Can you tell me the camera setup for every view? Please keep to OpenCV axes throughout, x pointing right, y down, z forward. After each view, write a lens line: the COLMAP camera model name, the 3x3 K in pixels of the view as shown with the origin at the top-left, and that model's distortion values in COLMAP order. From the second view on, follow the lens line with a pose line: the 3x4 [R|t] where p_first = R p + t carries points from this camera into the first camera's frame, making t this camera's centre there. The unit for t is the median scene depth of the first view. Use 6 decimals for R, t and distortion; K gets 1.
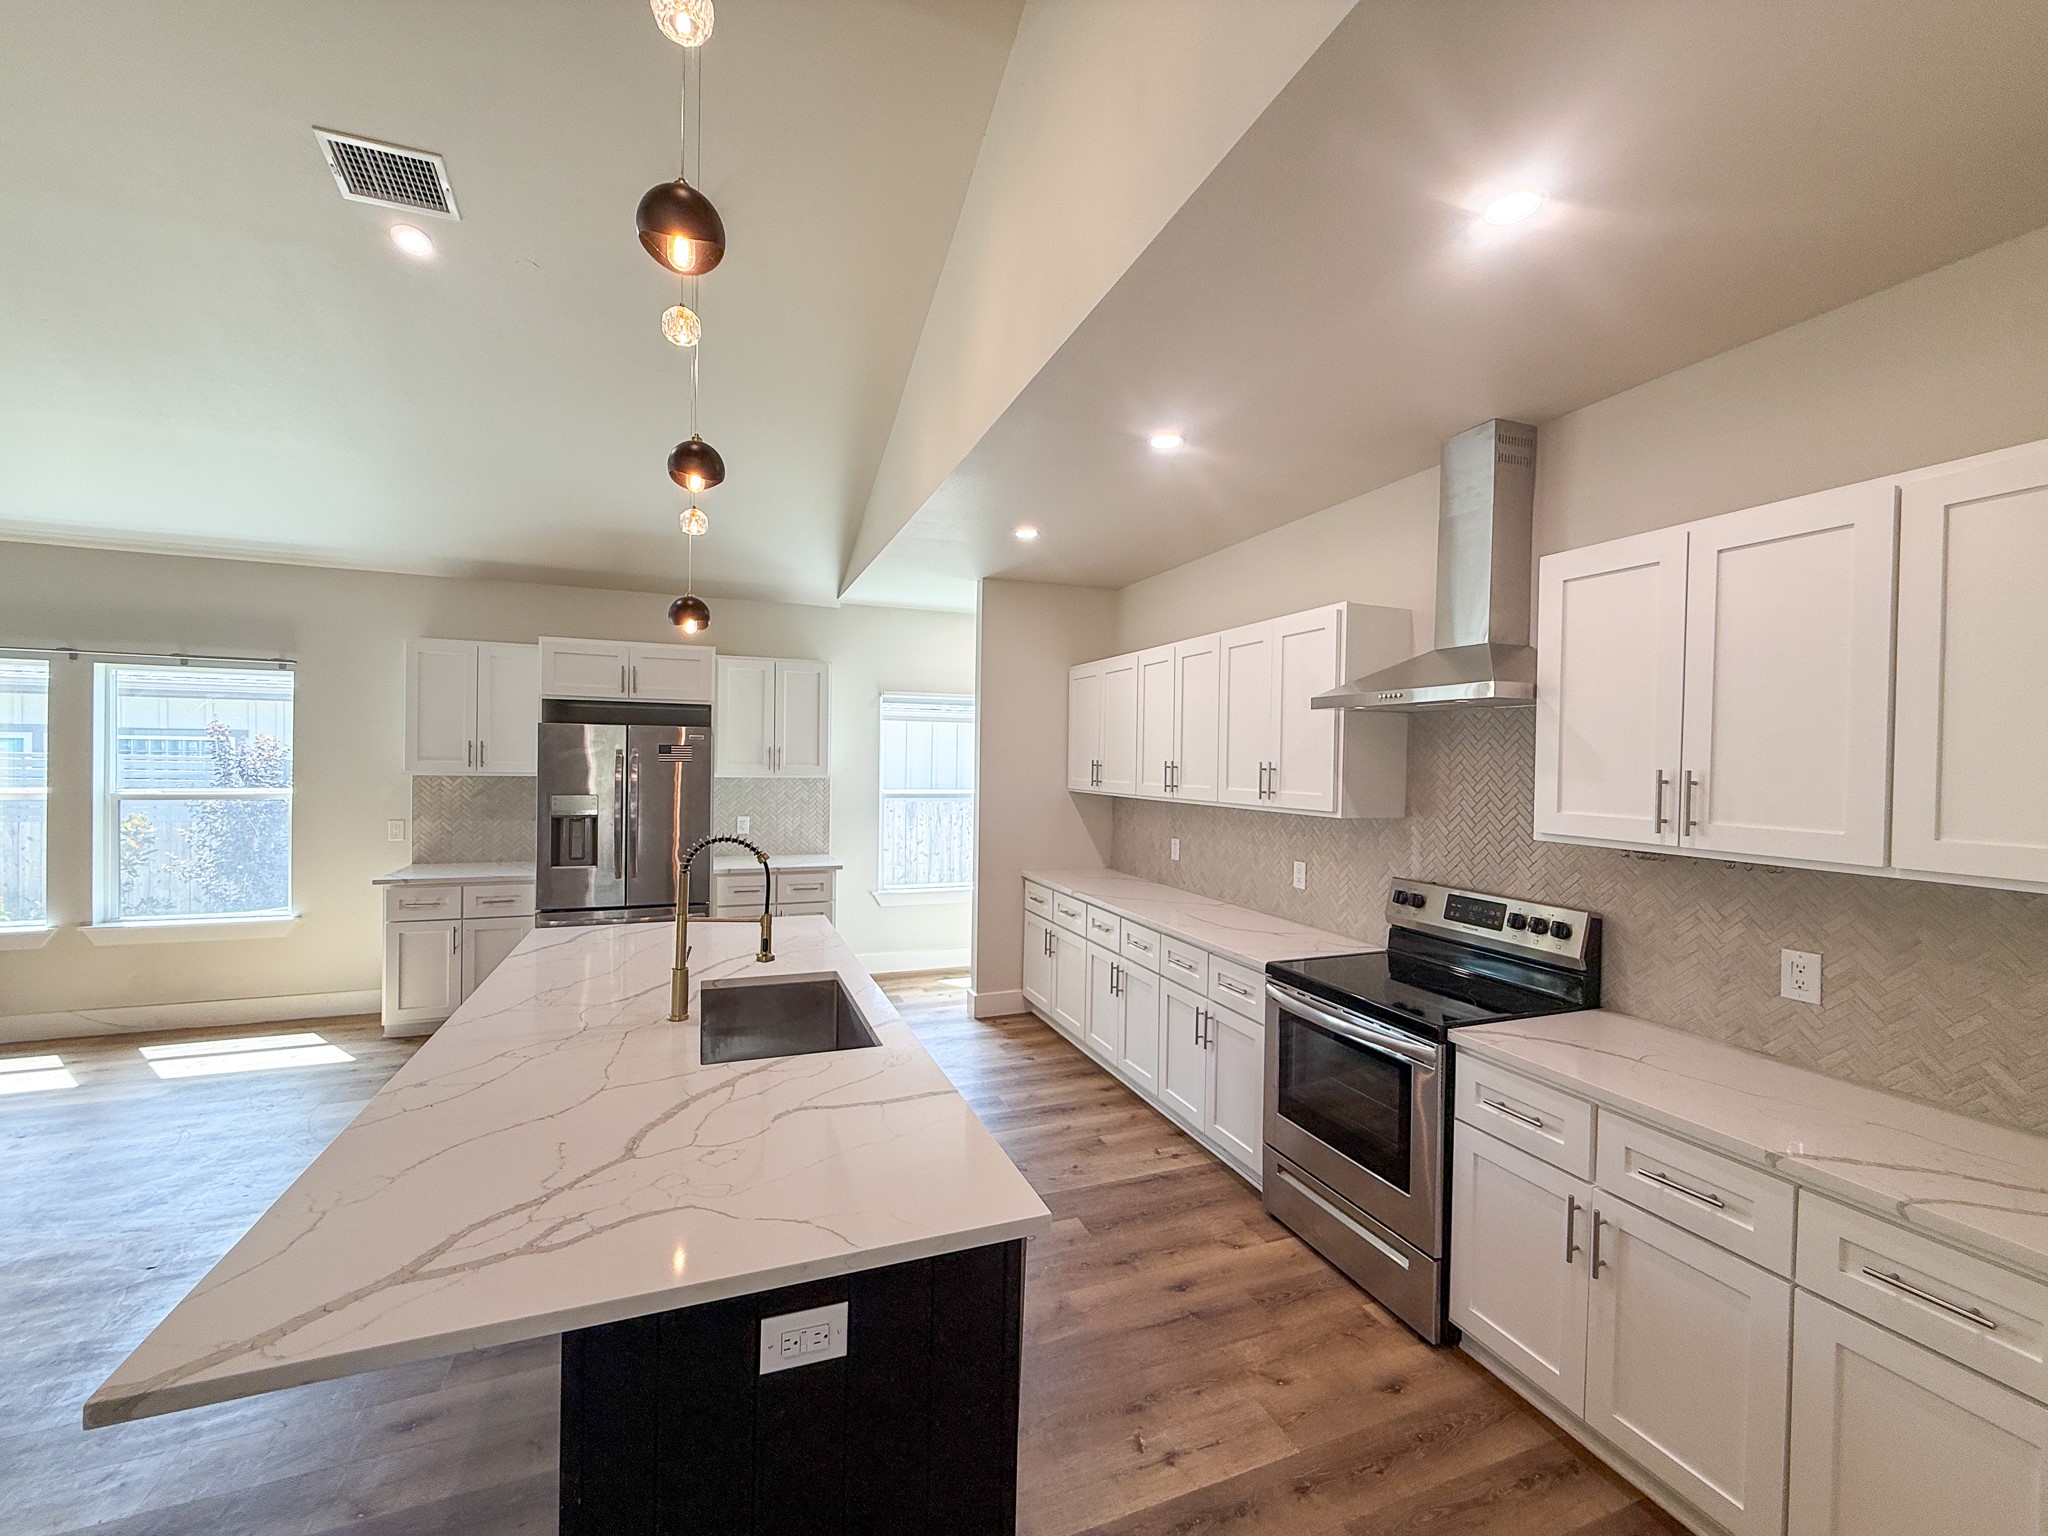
lens RADIAL K [[818.9, 0, 1020.1], [0, 818.9, 767.0], [0, 0, 1]] dist [-0.005725, 0.000417]
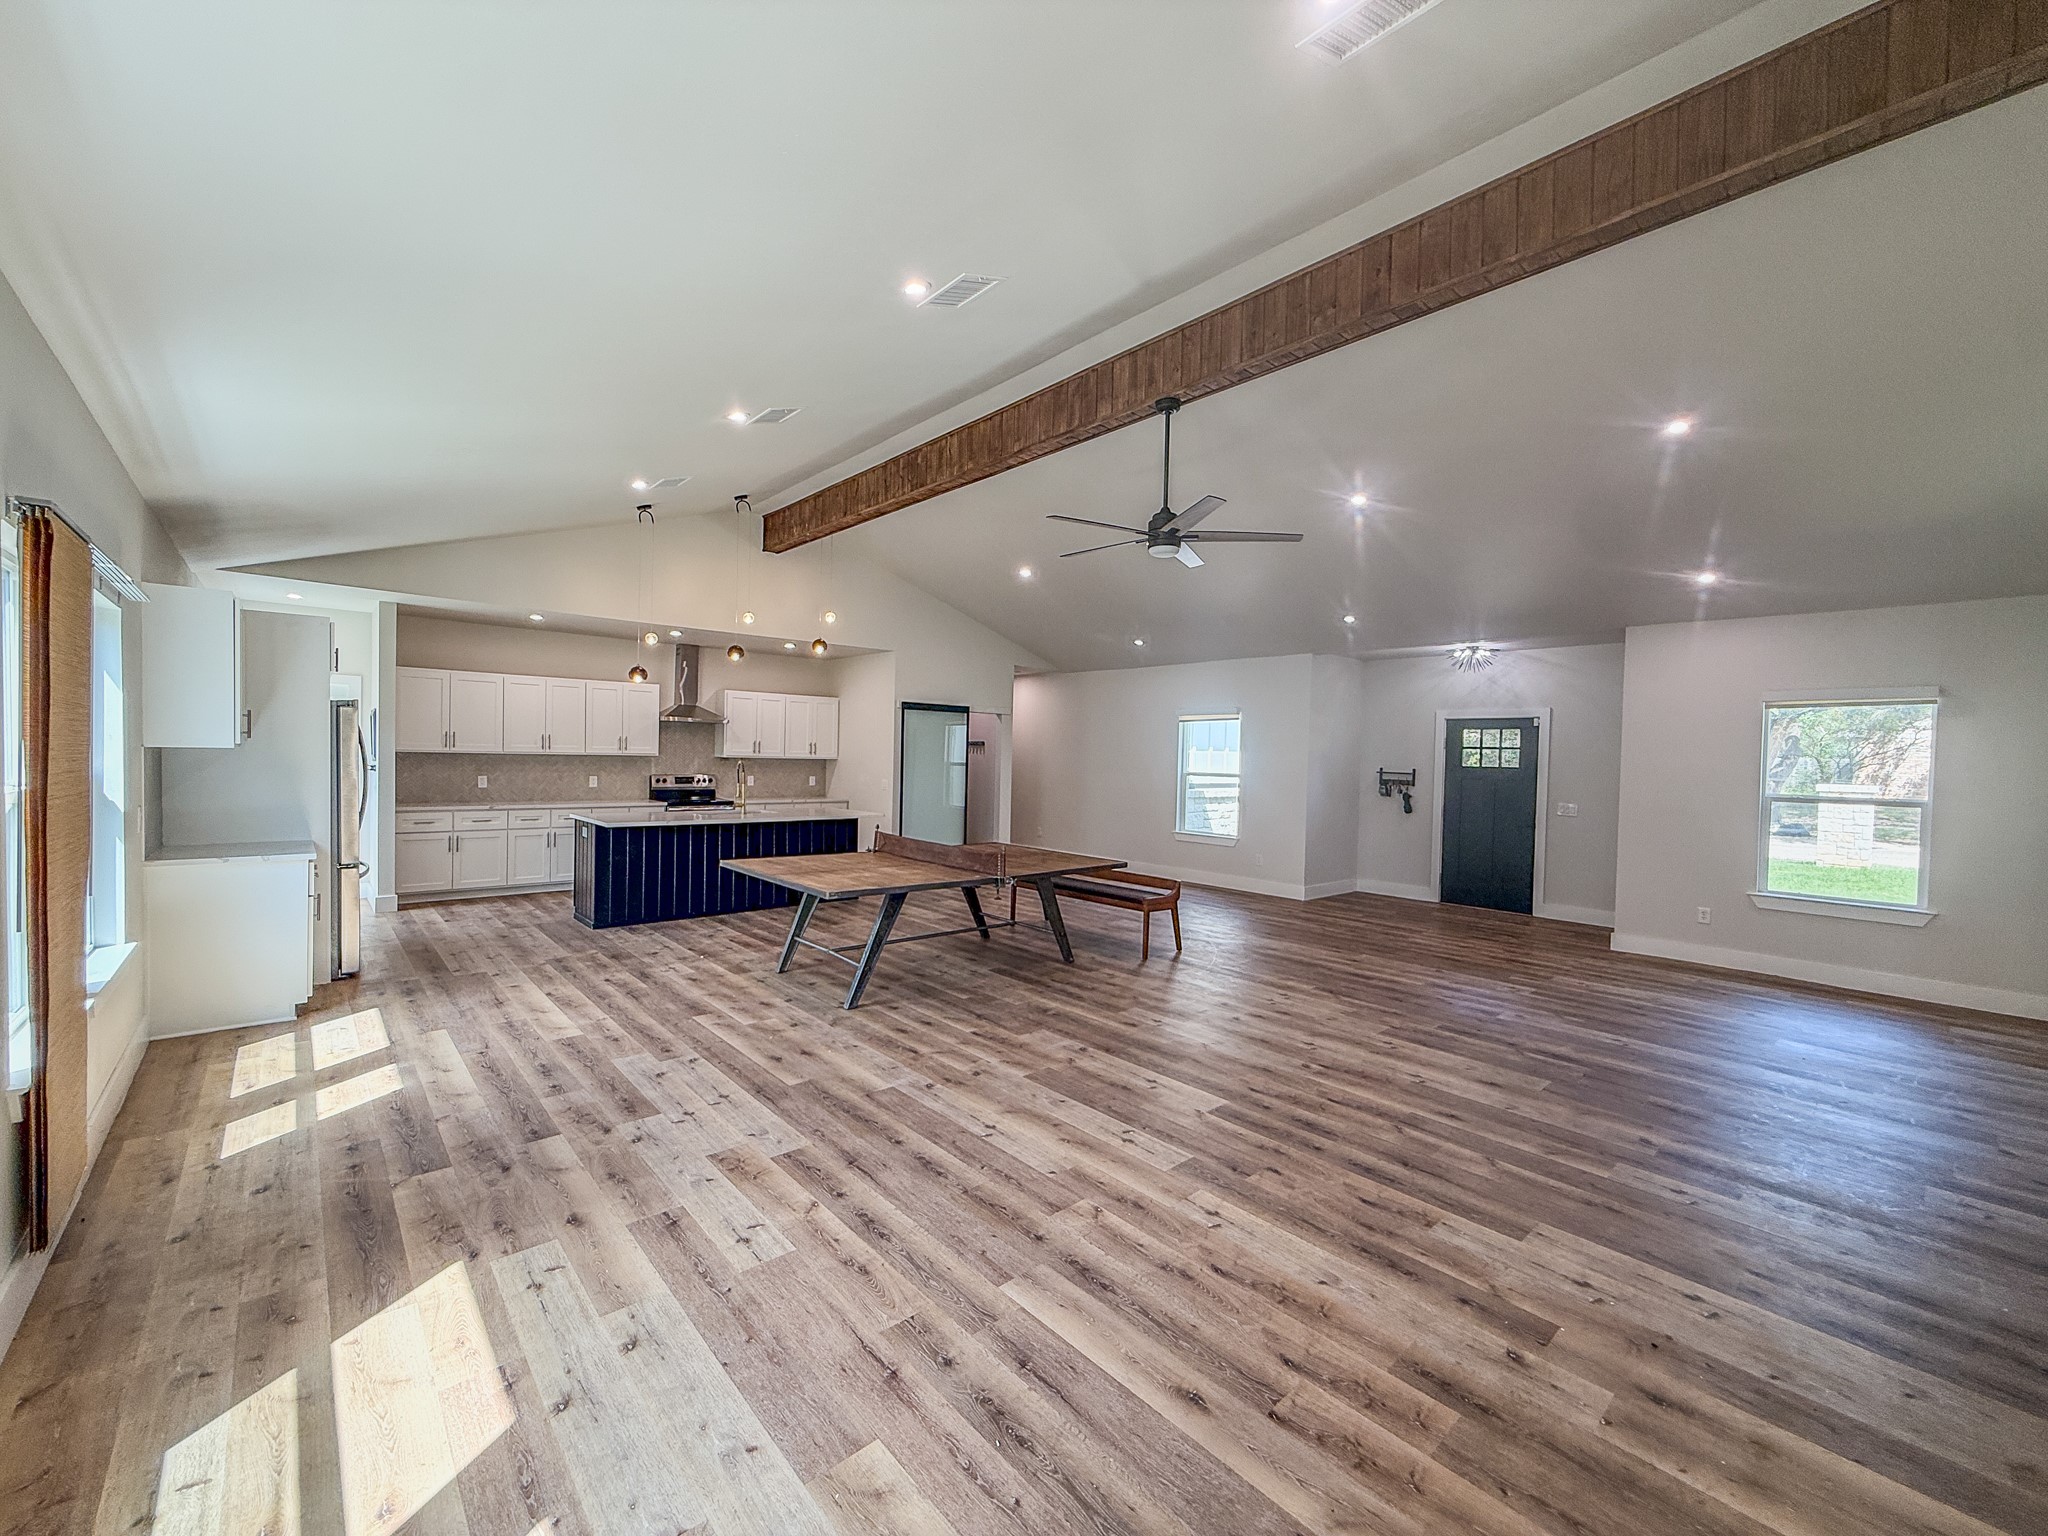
lens RADIAL K [[818.9, 0, 1016.1], [0, 818.9, 771.5], [0, 0, 1]] dist [-0.005725, 0.000417]
pose [[-0.352138, -0.040969, 0.935051, -1.986919], [-0.018789, 0.999150, 0.036702, -0.010481], [-0.935760, -0.004644, -0.352608, 0.553083]]
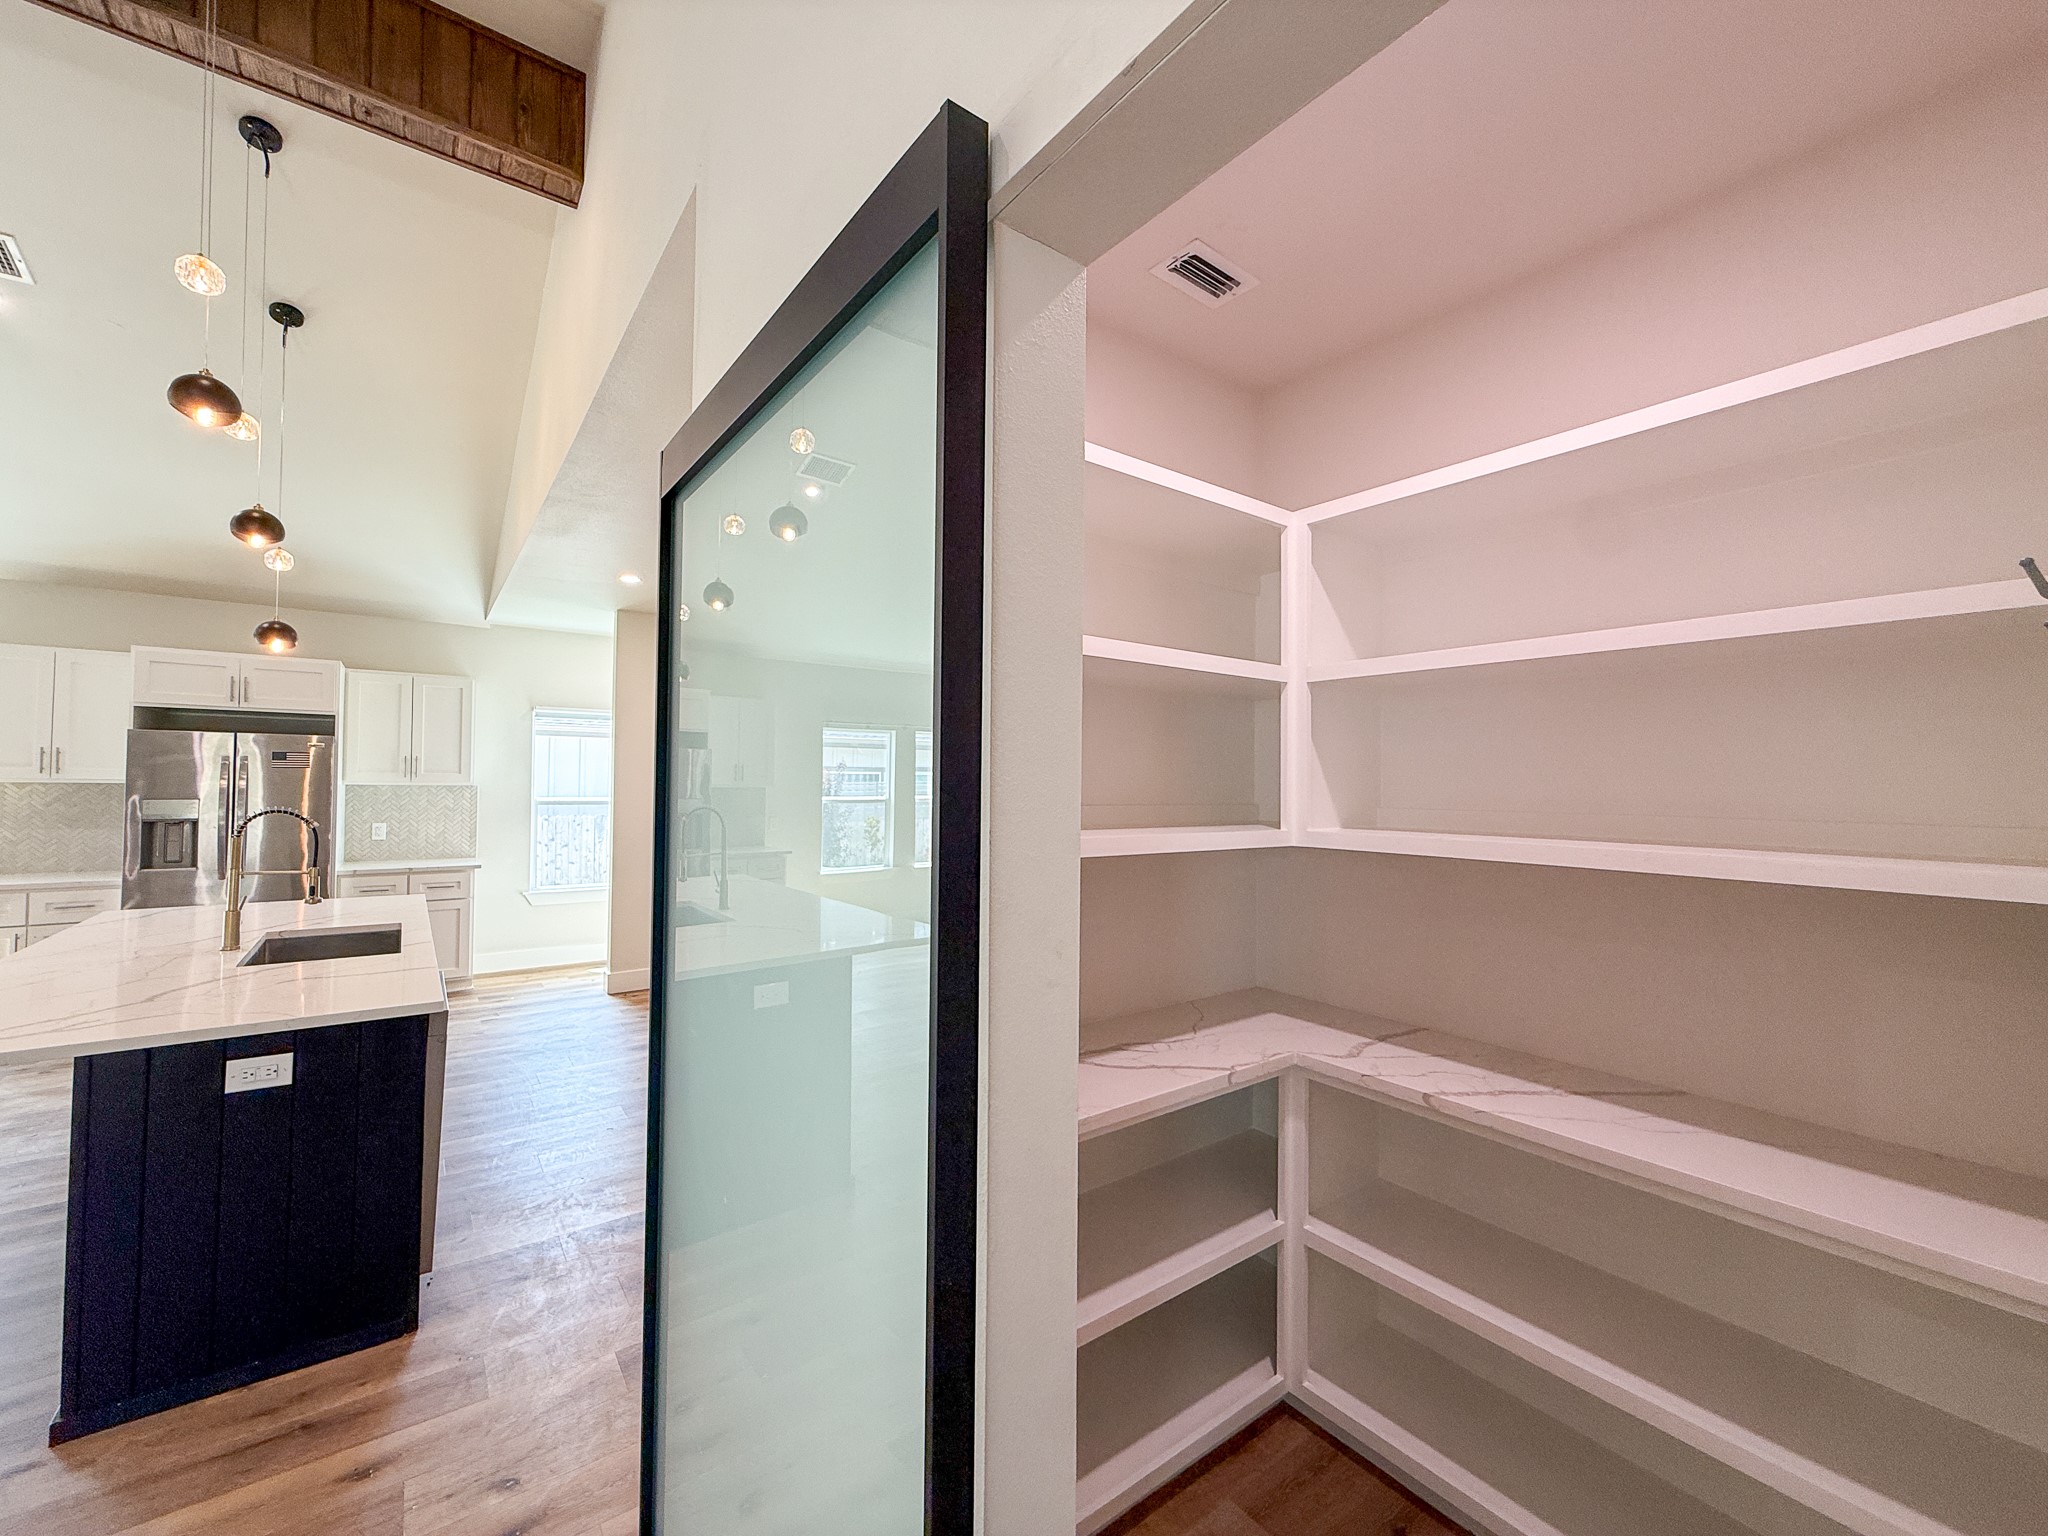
lens RADIAL K [[818.9, 0, 1029.8], [0, 818.9, 768.6], [0, 0, 1]] dist [-0.005725, 0.000417]
pose [[0.960720, 0.000578, 0.277520, 0.207992], [0.006729, 0.999655, -0.025378, 0.028555], [-0.277439, 0.026249, 0.960384, -0.283904]]
